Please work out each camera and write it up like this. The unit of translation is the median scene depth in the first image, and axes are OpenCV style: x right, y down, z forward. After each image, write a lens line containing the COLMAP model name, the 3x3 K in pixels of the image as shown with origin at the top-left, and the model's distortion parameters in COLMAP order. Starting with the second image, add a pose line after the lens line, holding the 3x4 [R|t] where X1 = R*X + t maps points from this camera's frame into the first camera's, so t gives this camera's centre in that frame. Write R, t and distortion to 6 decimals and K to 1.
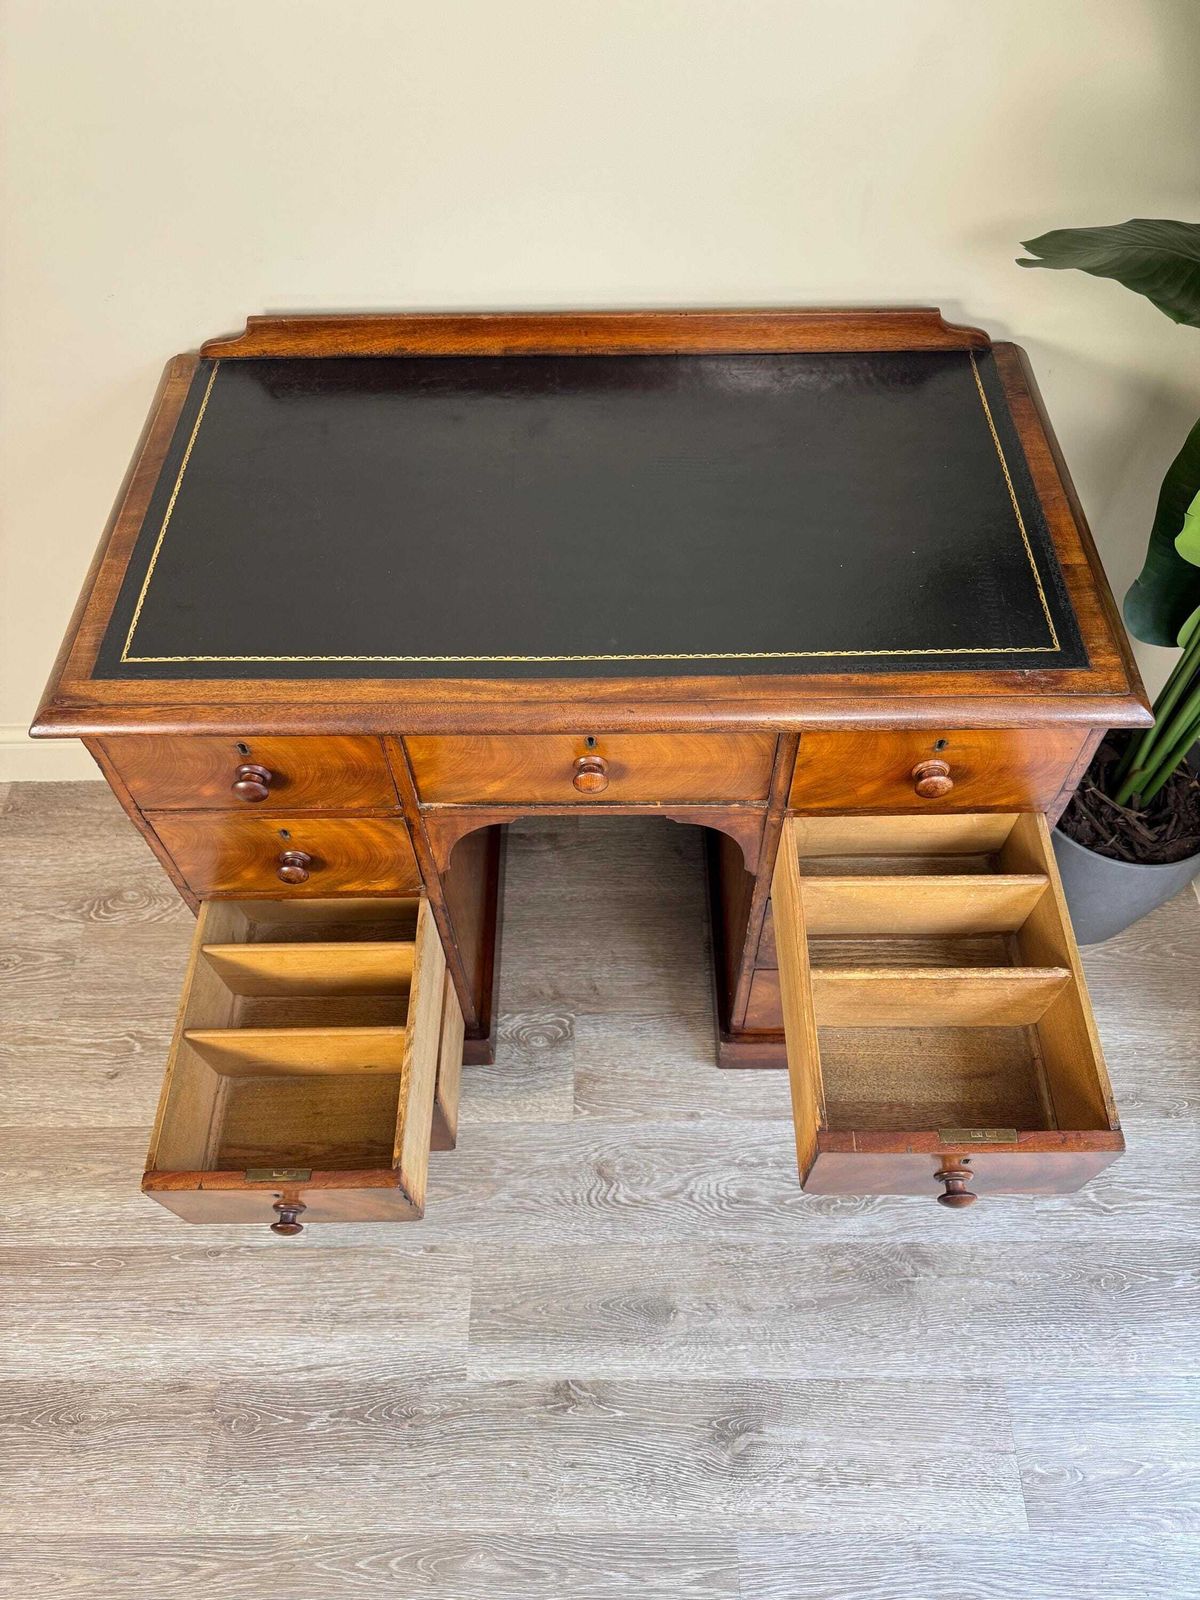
lens RADIAL K [[1151.2, 0, 598.4], [0, 1151.2, 795.4], [0, 0, 1]] dist [0.018658, -0.034676]
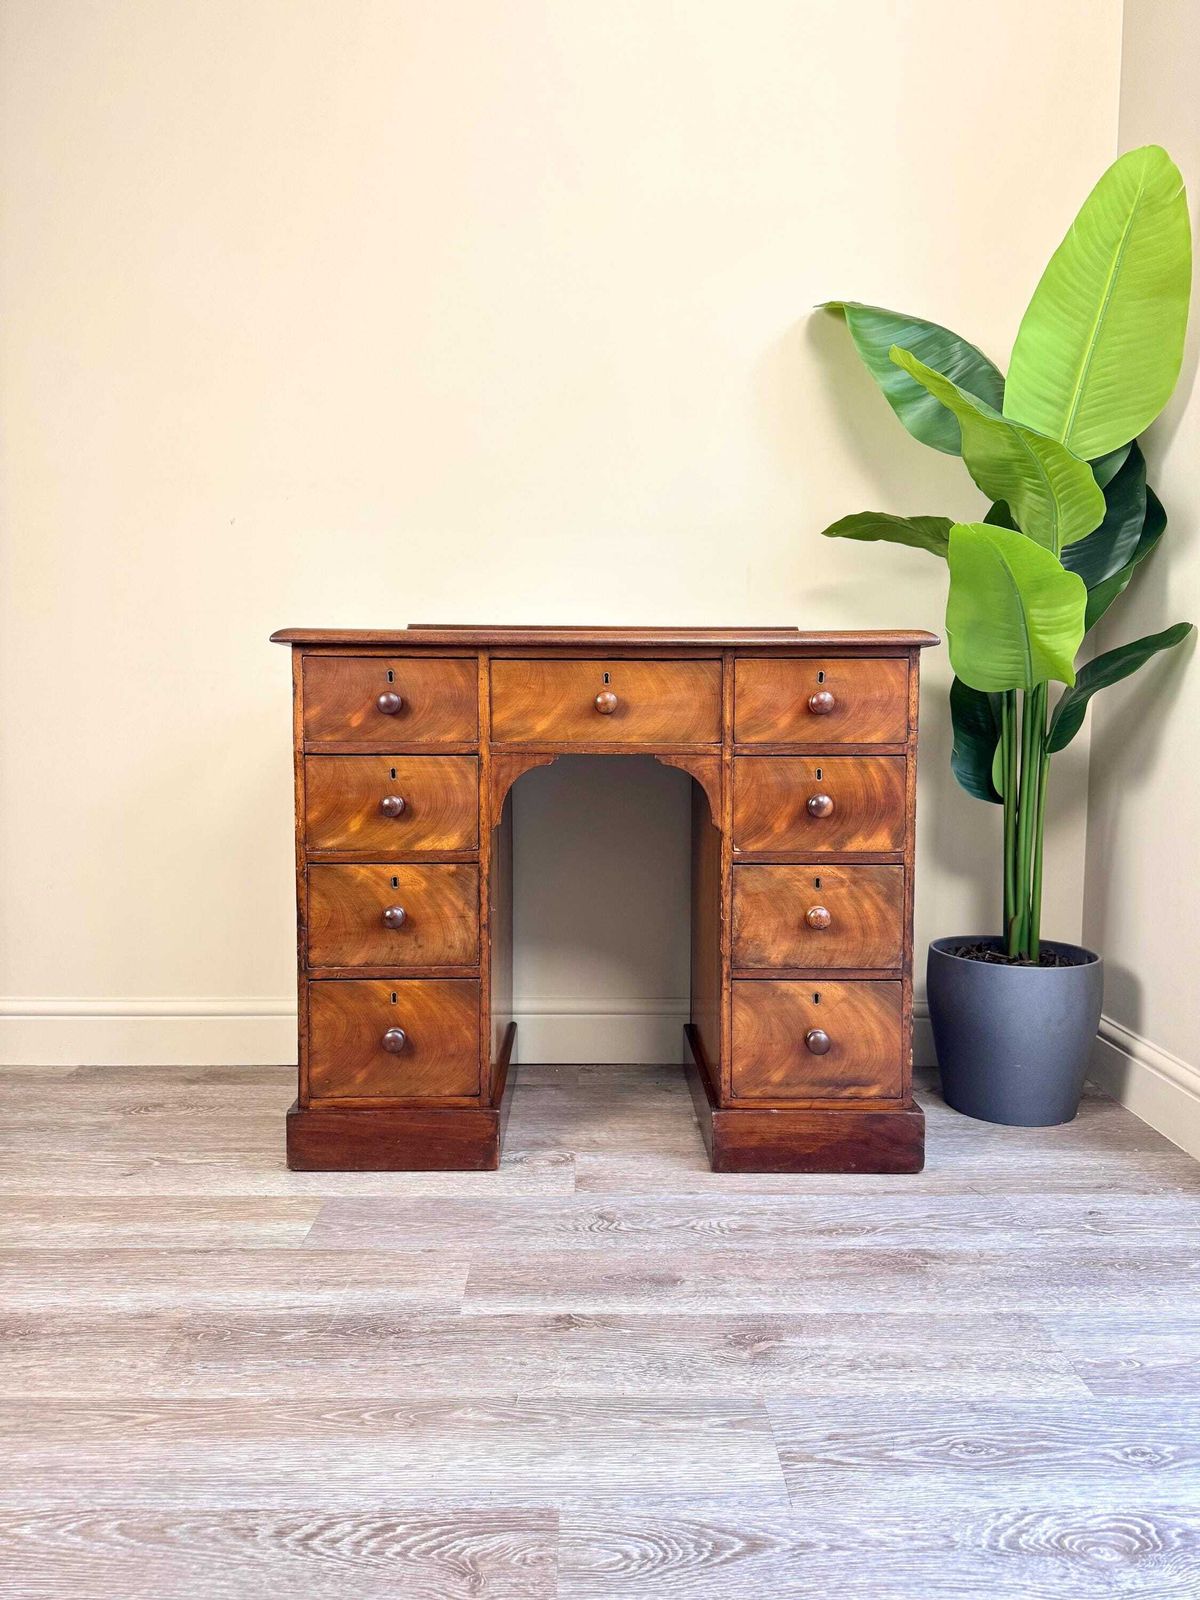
lens RADIAL K [[1137.6, 0, 595.9], [0, 1137.6, 783.9], [0, 0, 1]] dist [0.035890, -0.060786]
pose [[0.999580, 0.026262, 0.012219, -0.027002], [-0.006681, 0.619511, -0.784960, 0.929297], [-0.028184, 0.784549, 0.619426, 0.091024]]
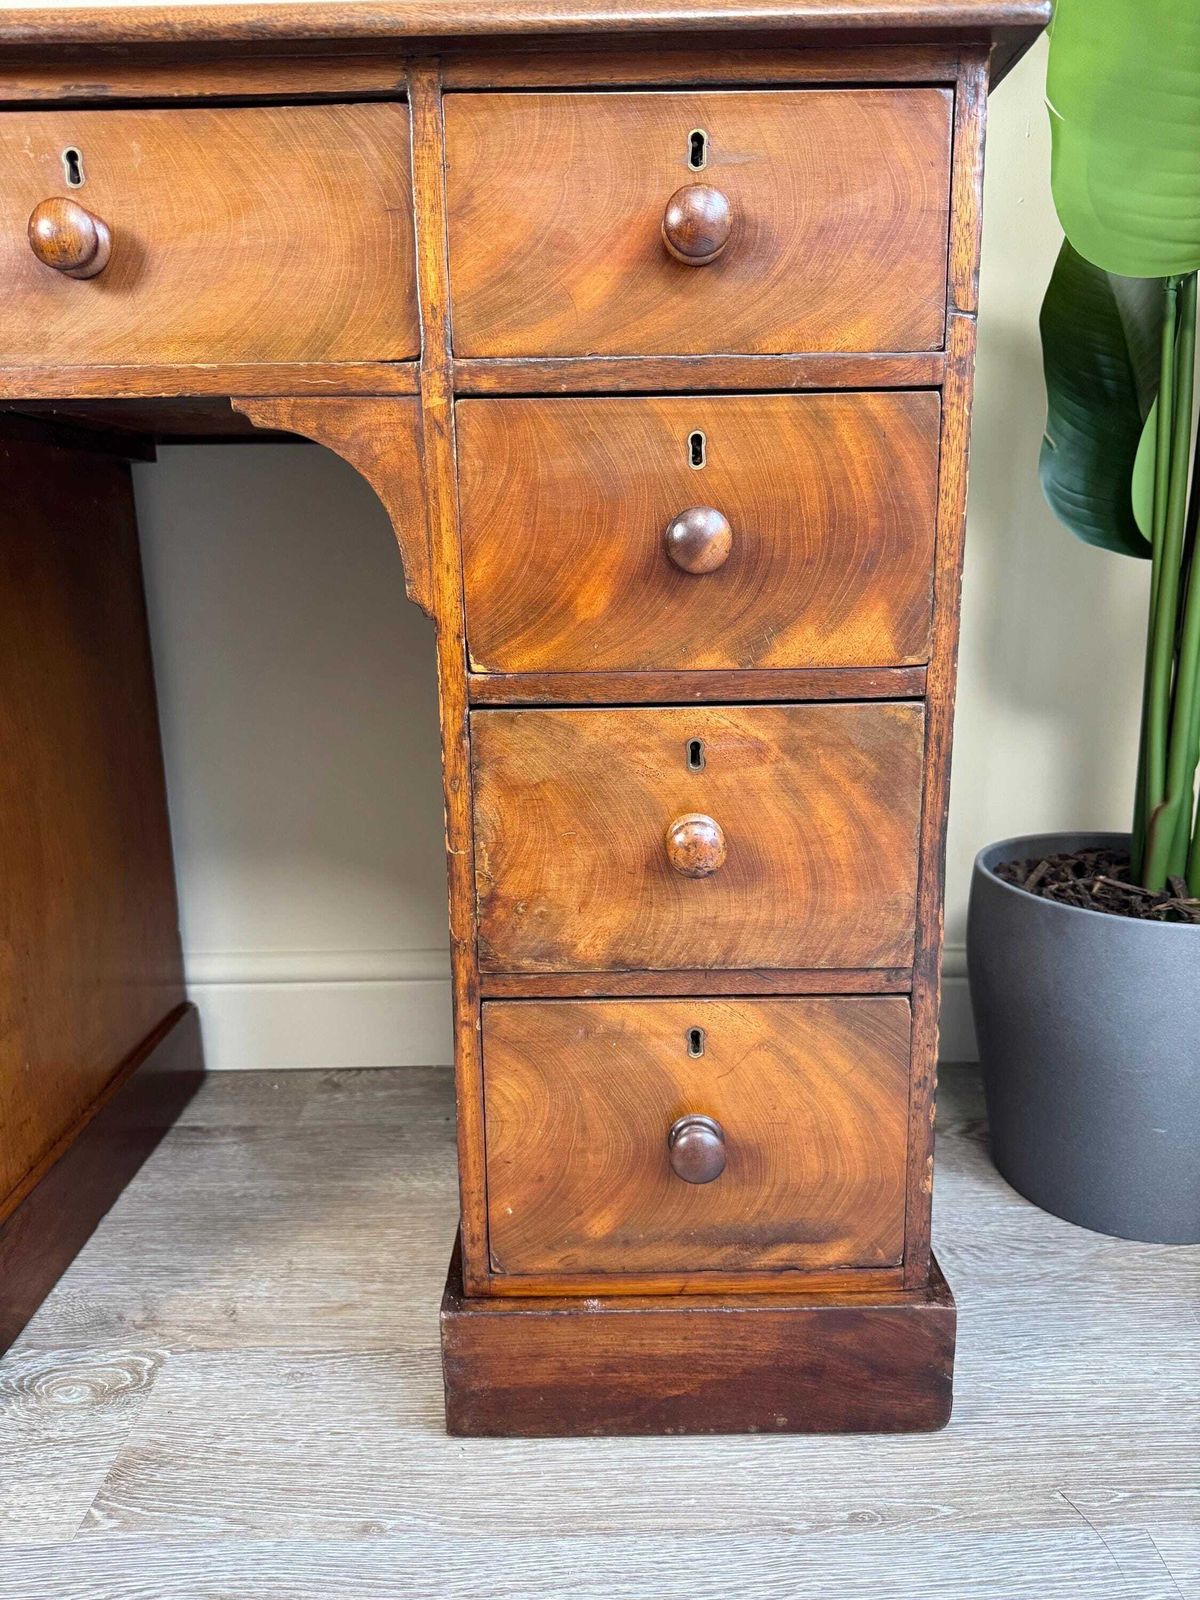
lens RADIAL K [[1151.2, 0, 610.8], [0, 1151.2, 807.4], [0, 0, 1]] dist [0.018658, -0.034676]
pose [[0.999909, 0.010002, 0.009089, 0.177785], [-0.001326, 0.741882, -0.670529, 0.394901], [-0.013450, 0.670456, 0.741827, 0.566330]]
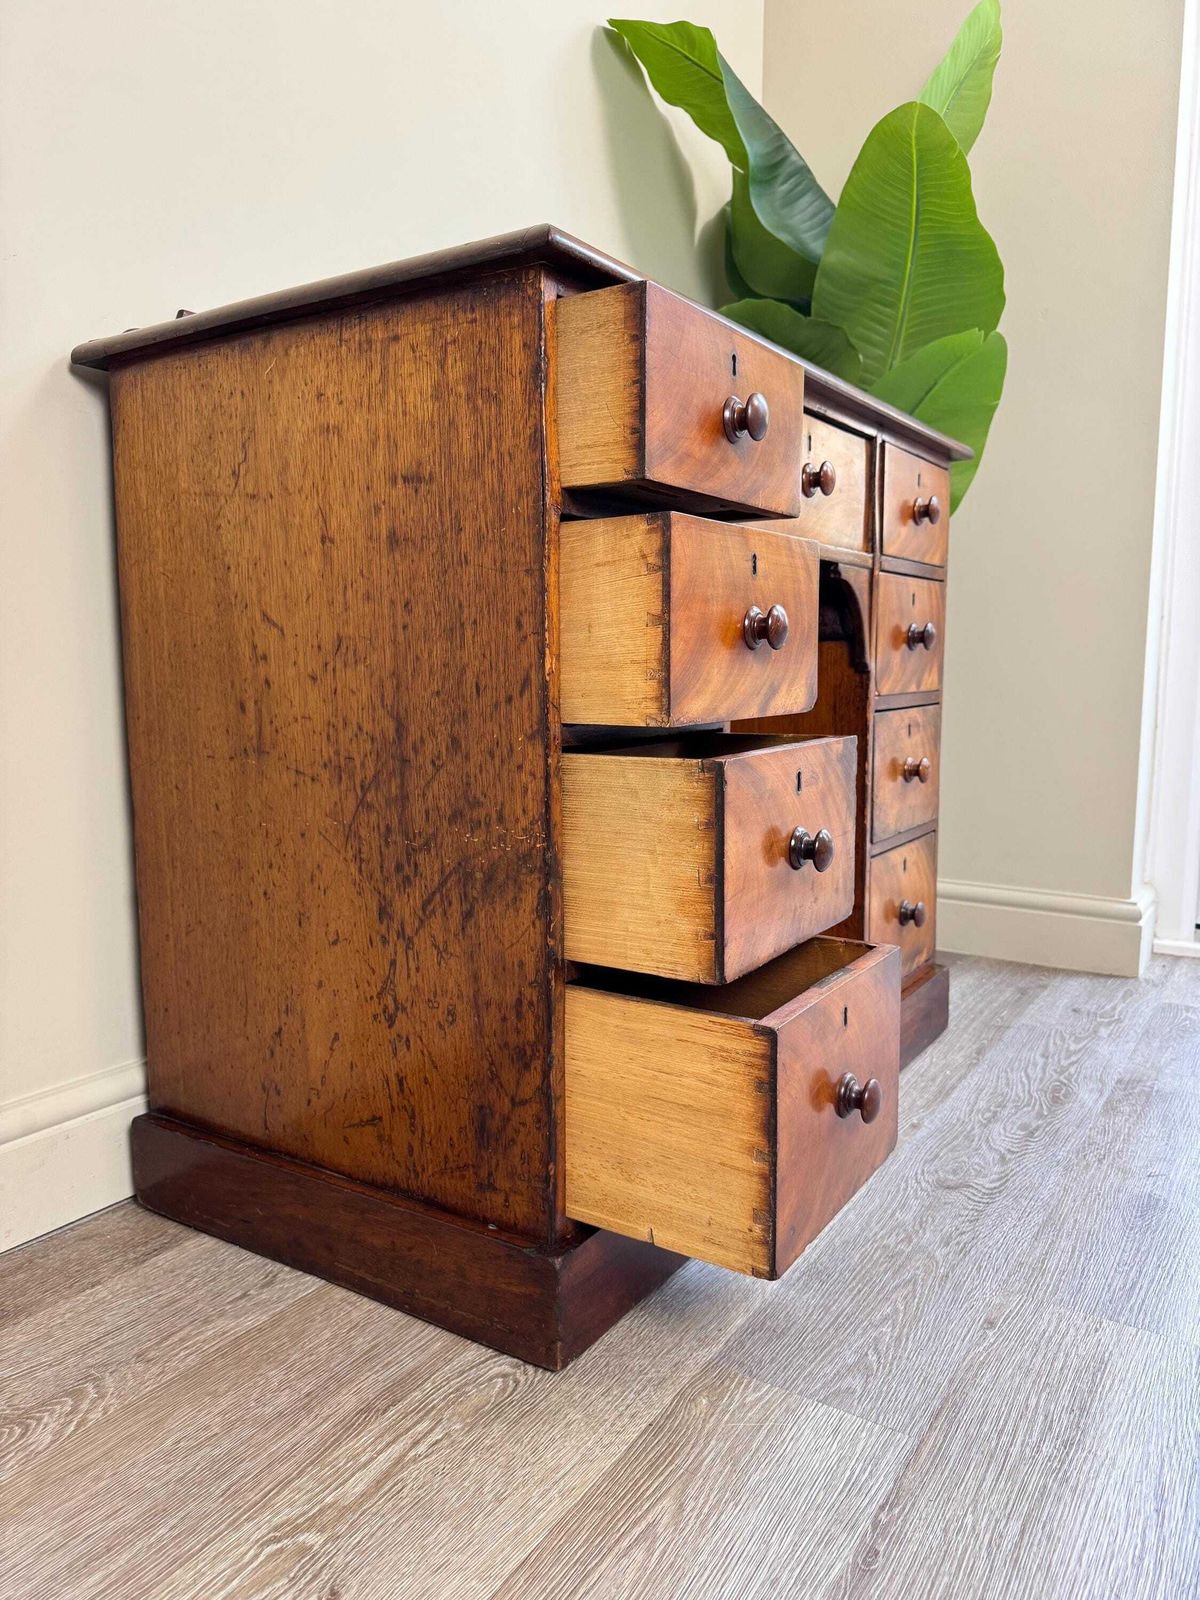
lens RADIAL K [[1151.2, 0, 599.5], [0, 1151.2, 796.6], [0, 0, 1]] dist [0.018658, -0.034676]
pose [[0.542848, -0.078721, 0.836133, -0.761277], [0.682258, 0.621904, -0.384396, 0.321726], [-0.489734, 0.779127, 0.391307, 0.663907]]
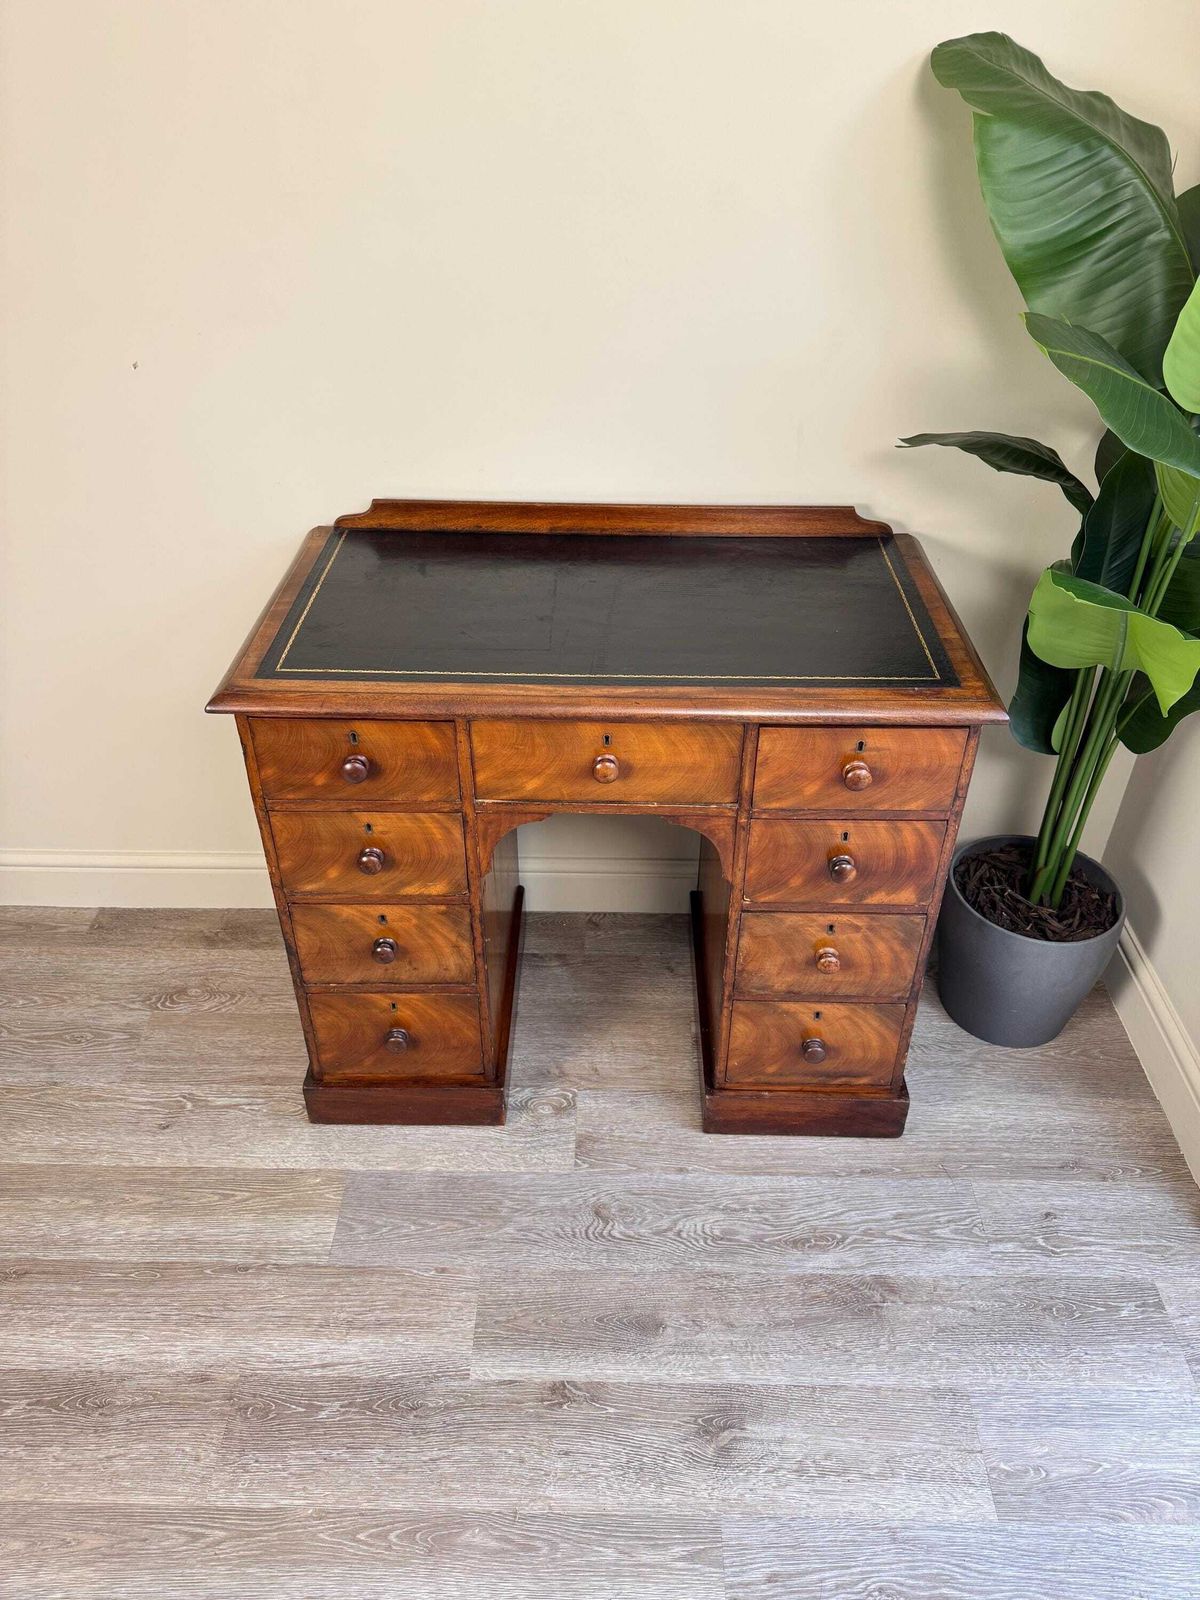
lens RADIAL K [[1151.2, 0, 598.0], [0, 1151.2, 778.6], [0, 0, 1]] dist [0.018658, -0.034676]
pose [[0.999524, 0.030835, 0.000223, -0.011726], [-0.028912, 0.939630, -0.340968, 0.332081], [-0.010723, 0.340800, 0.940075, -0.195965]]
